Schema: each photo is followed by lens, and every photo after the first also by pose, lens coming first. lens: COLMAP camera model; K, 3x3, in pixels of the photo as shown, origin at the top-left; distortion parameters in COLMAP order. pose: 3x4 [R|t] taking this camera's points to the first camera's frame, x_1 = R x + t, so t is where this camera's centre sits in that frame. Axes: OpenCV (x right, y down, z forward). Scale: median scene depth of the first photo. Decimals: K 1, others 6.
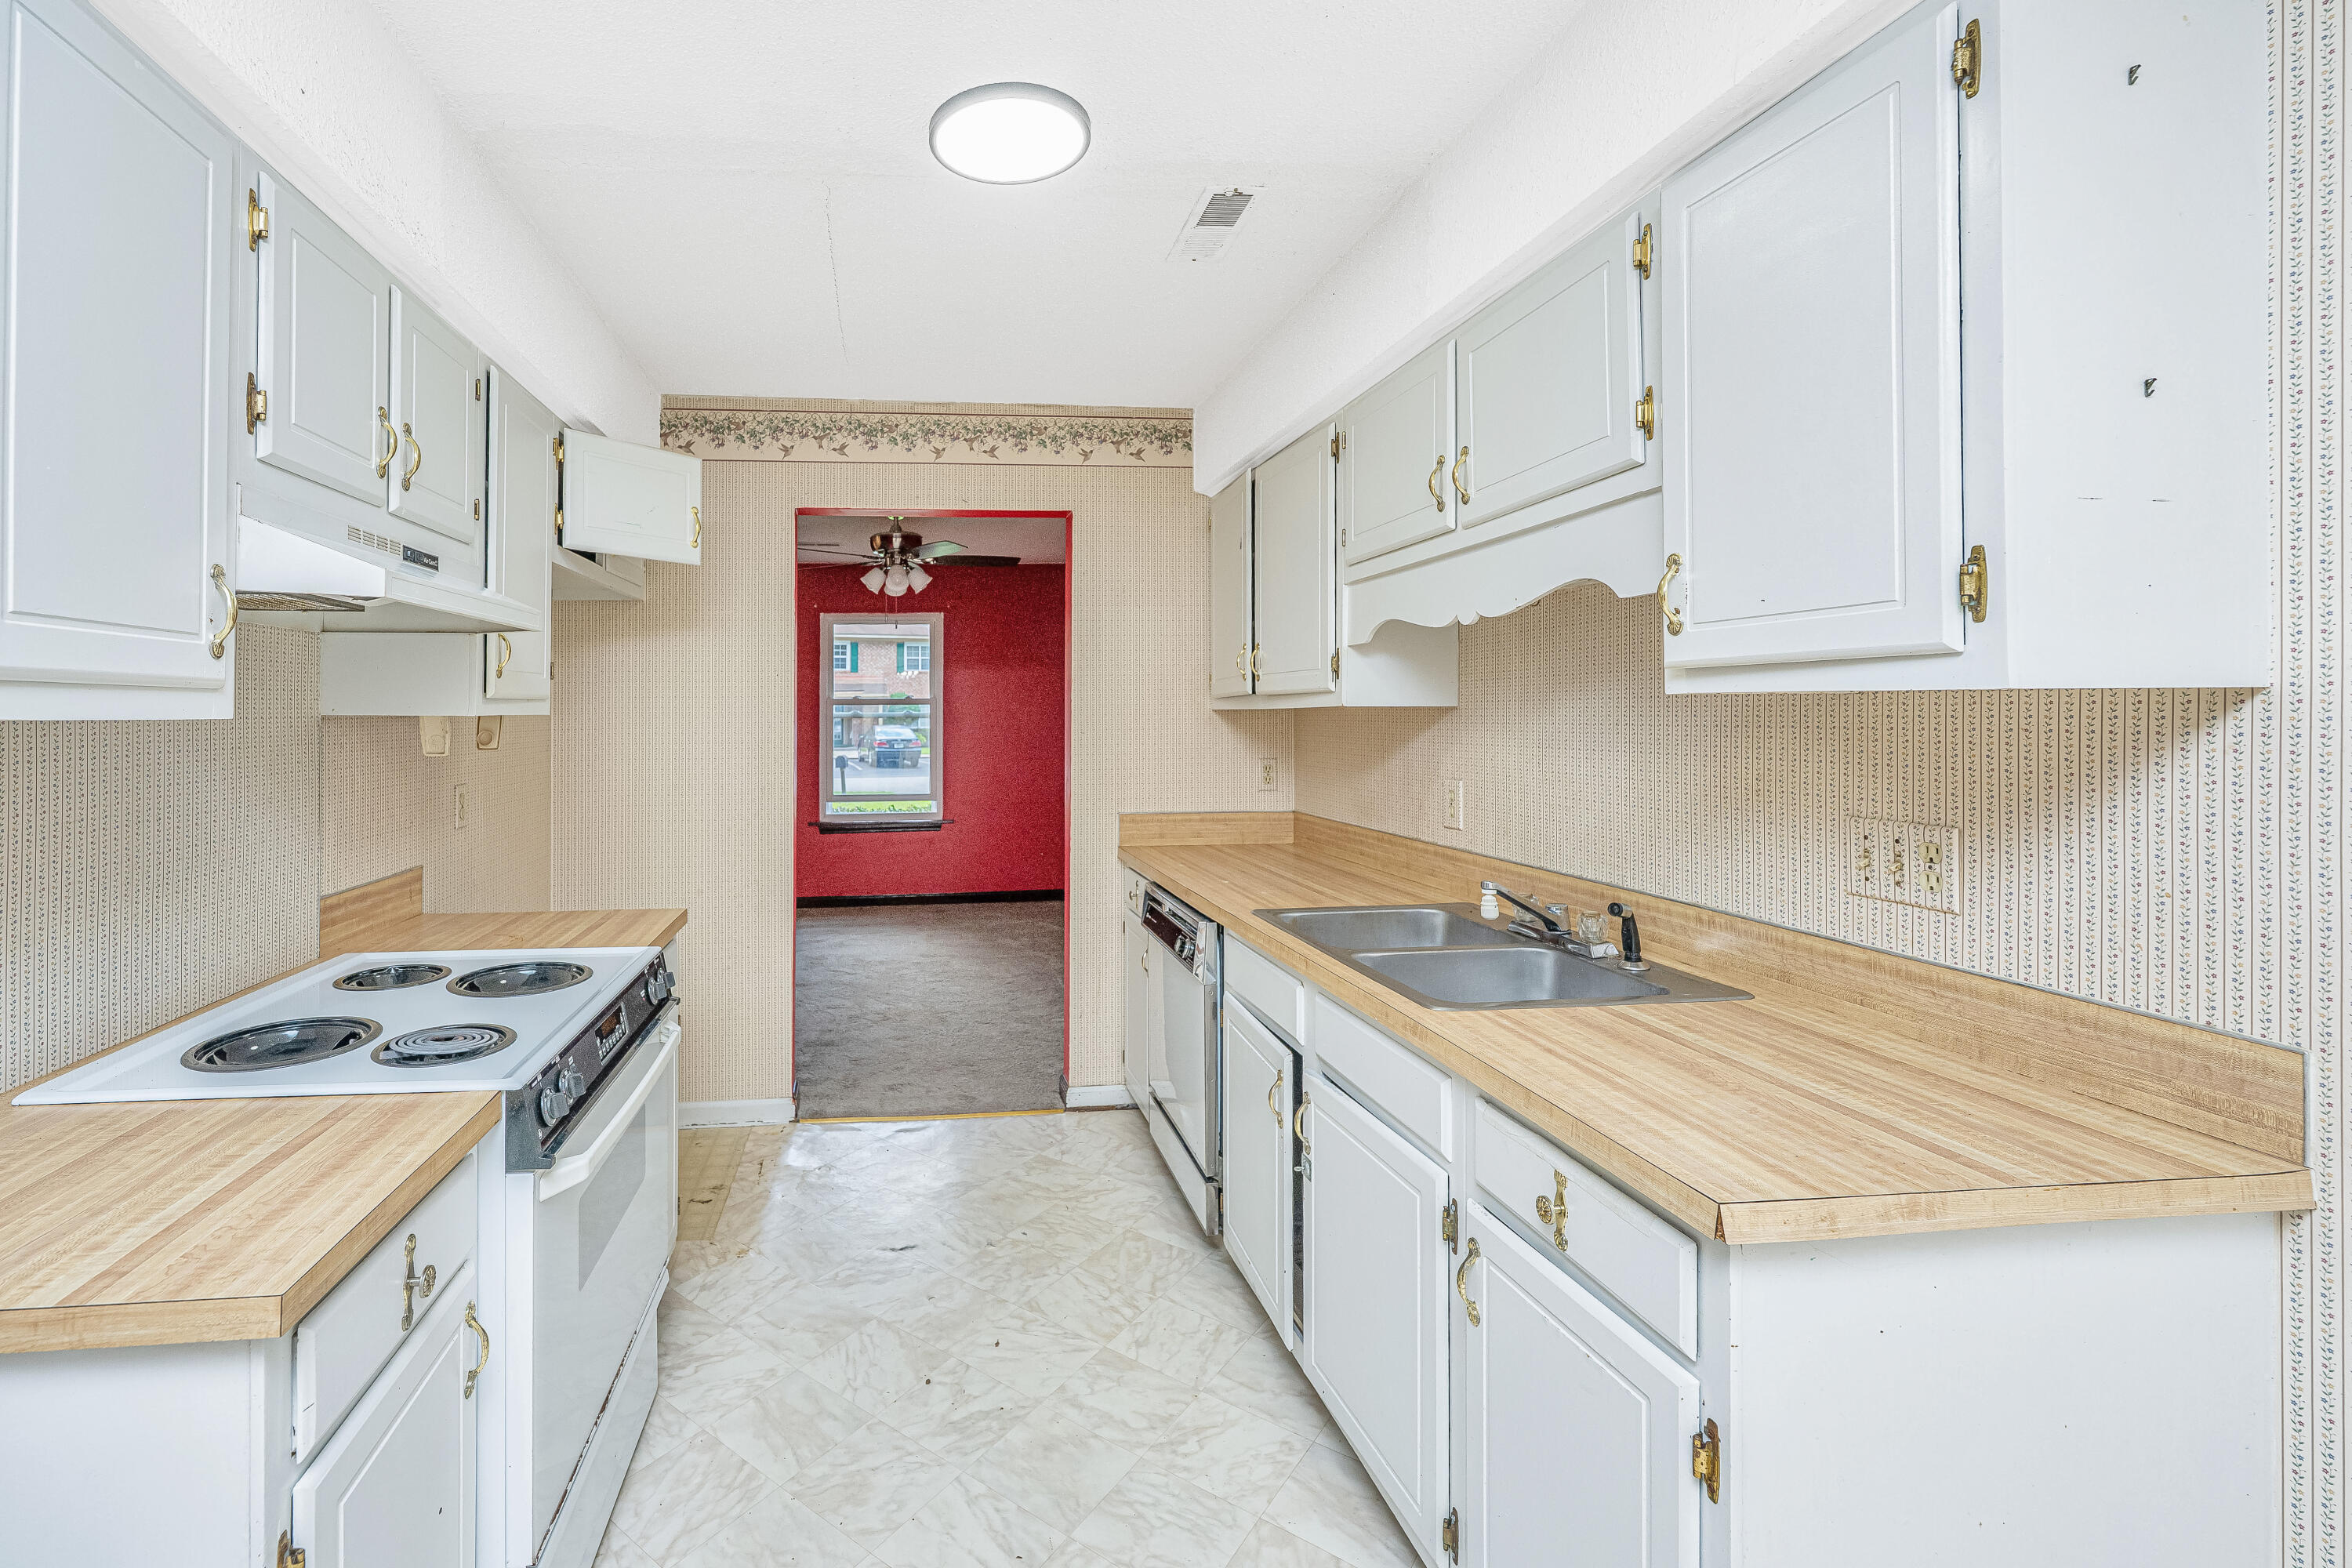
lens RADIAL K [[1039.6, 0, 991.3], [0, 1039.6, 694.1], [0, 0, 1]] dist [-0.004351, 0.000312]
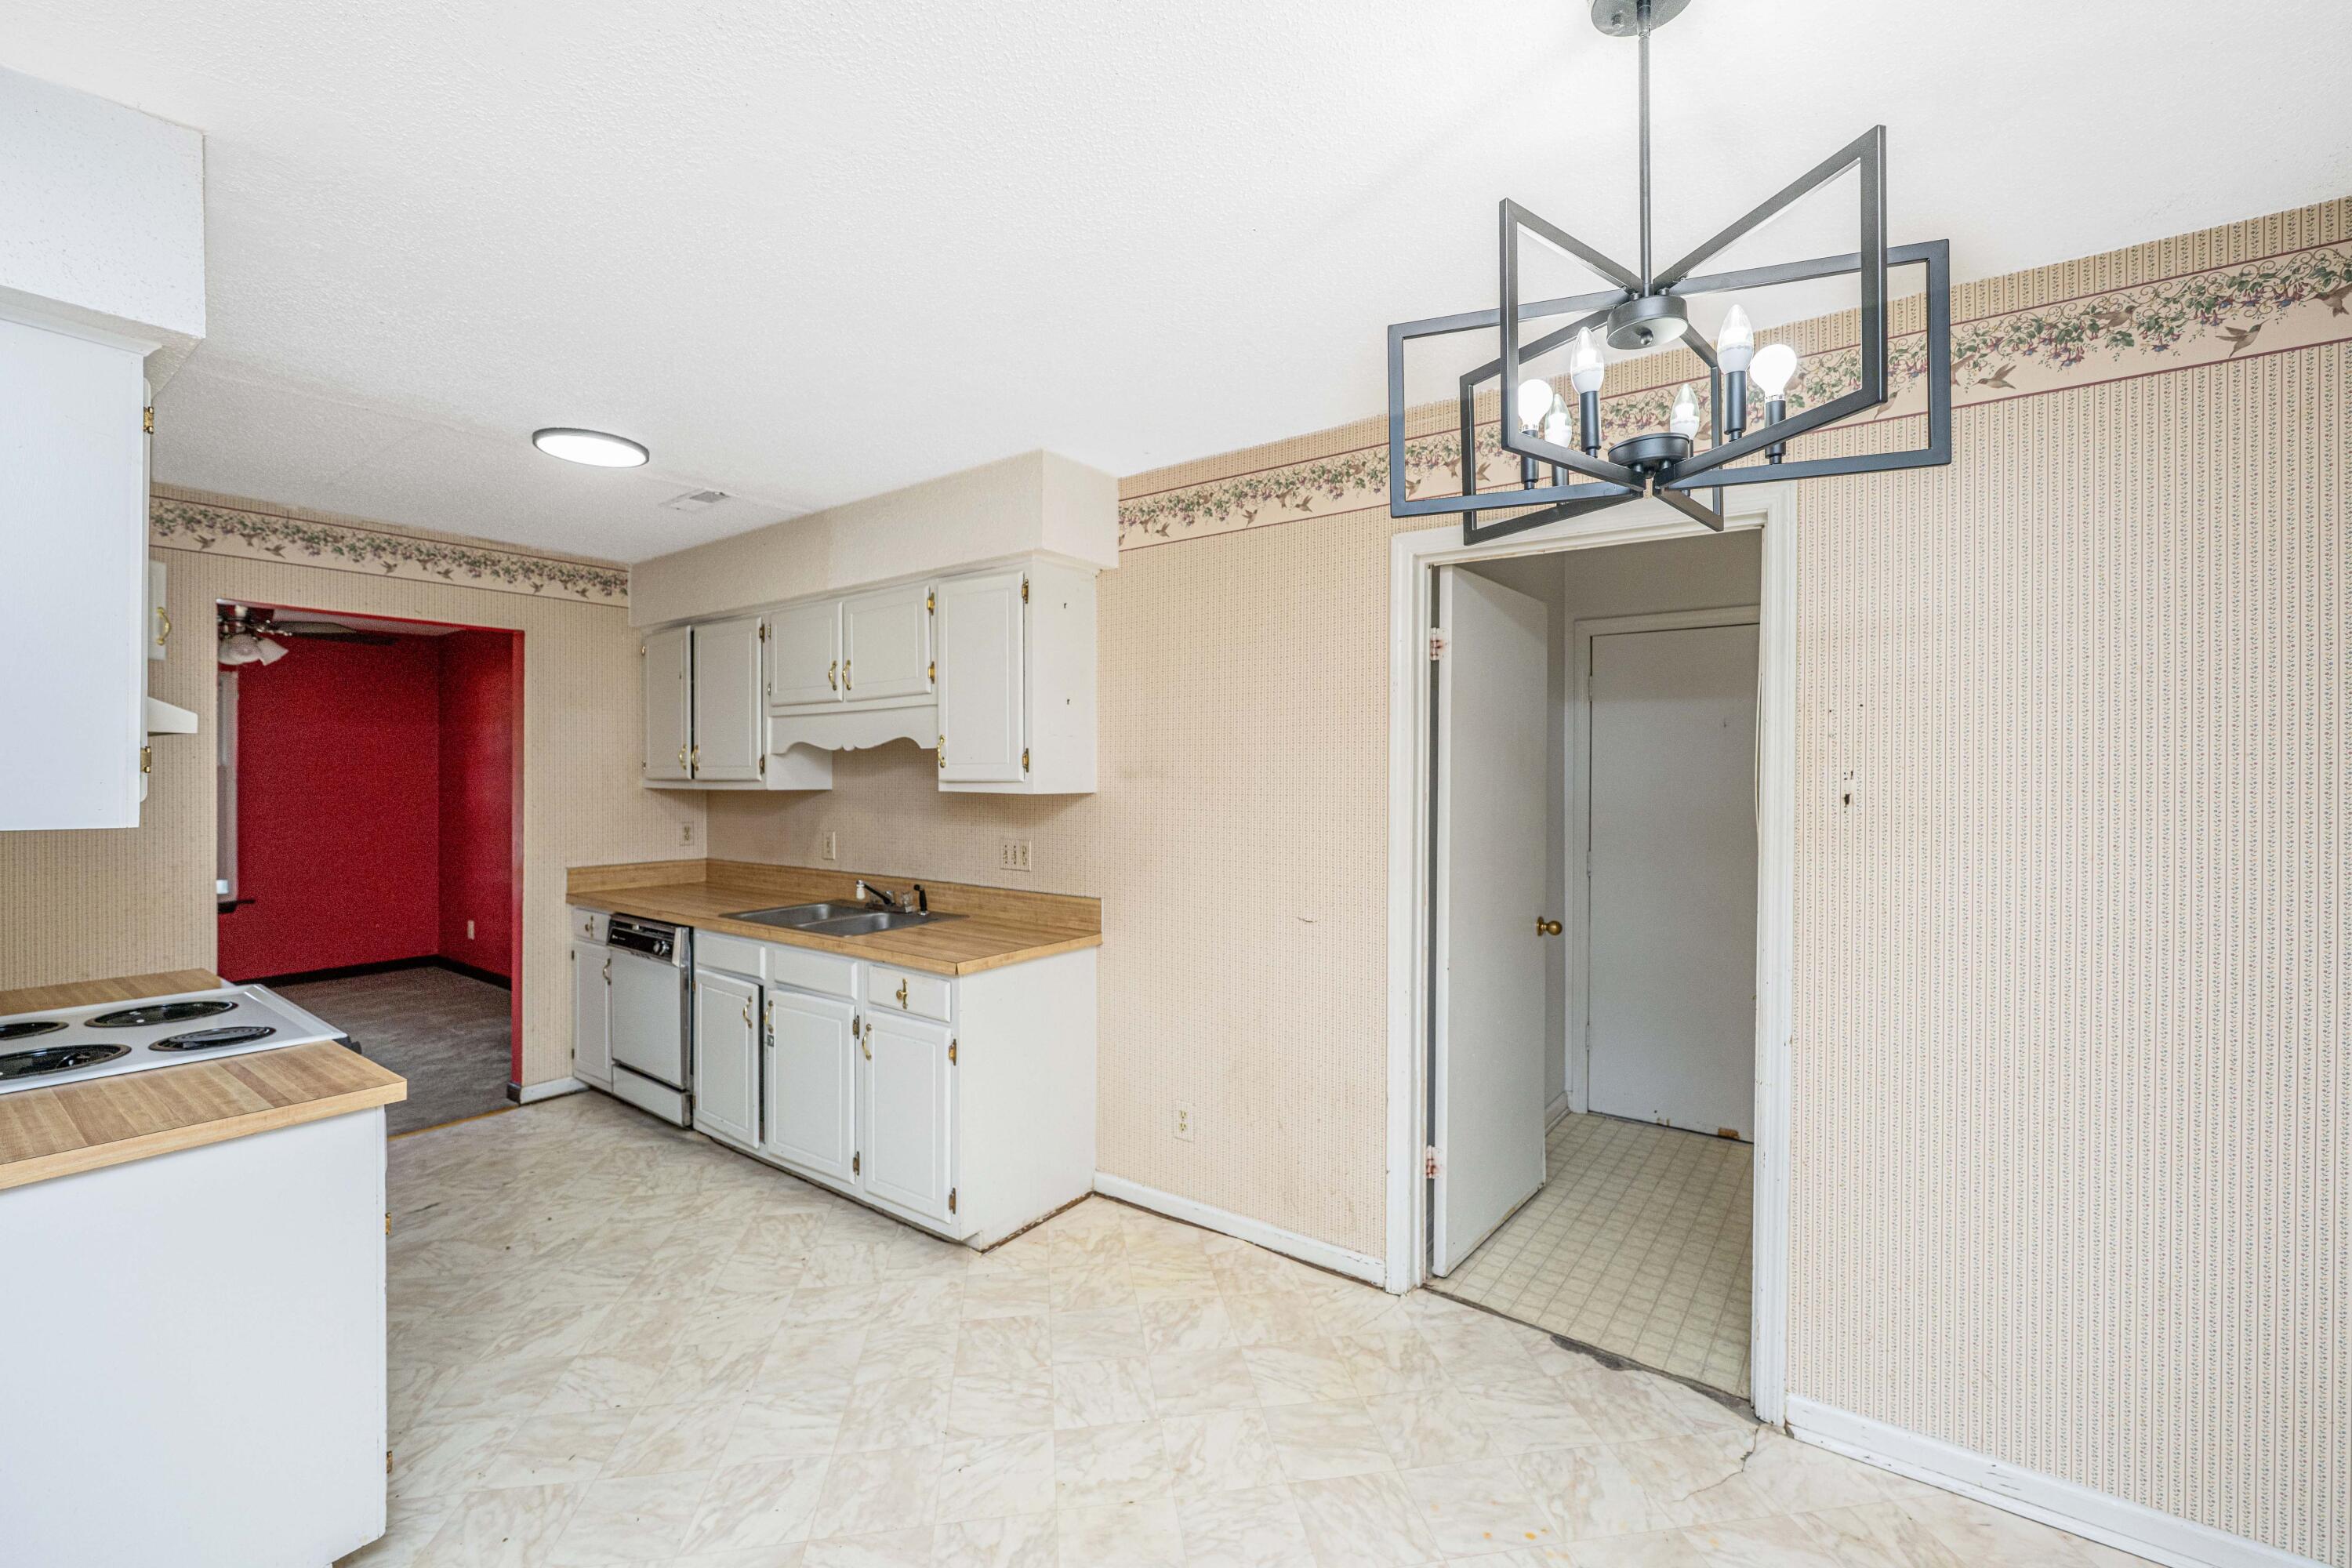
lens RADIAL K [[965.6, 0, 1174.7], [0, 965.6, 804.4], [0, 0, 1]] dist [-0.003508, 0.002245]
pose [[0.672830, -0.022850, 0.739444, -0.431928], [-0.016044, 0.998837, 0.045464, -0.053662], [-0.739623, -0.042453, 0.671681, -0.616021]]
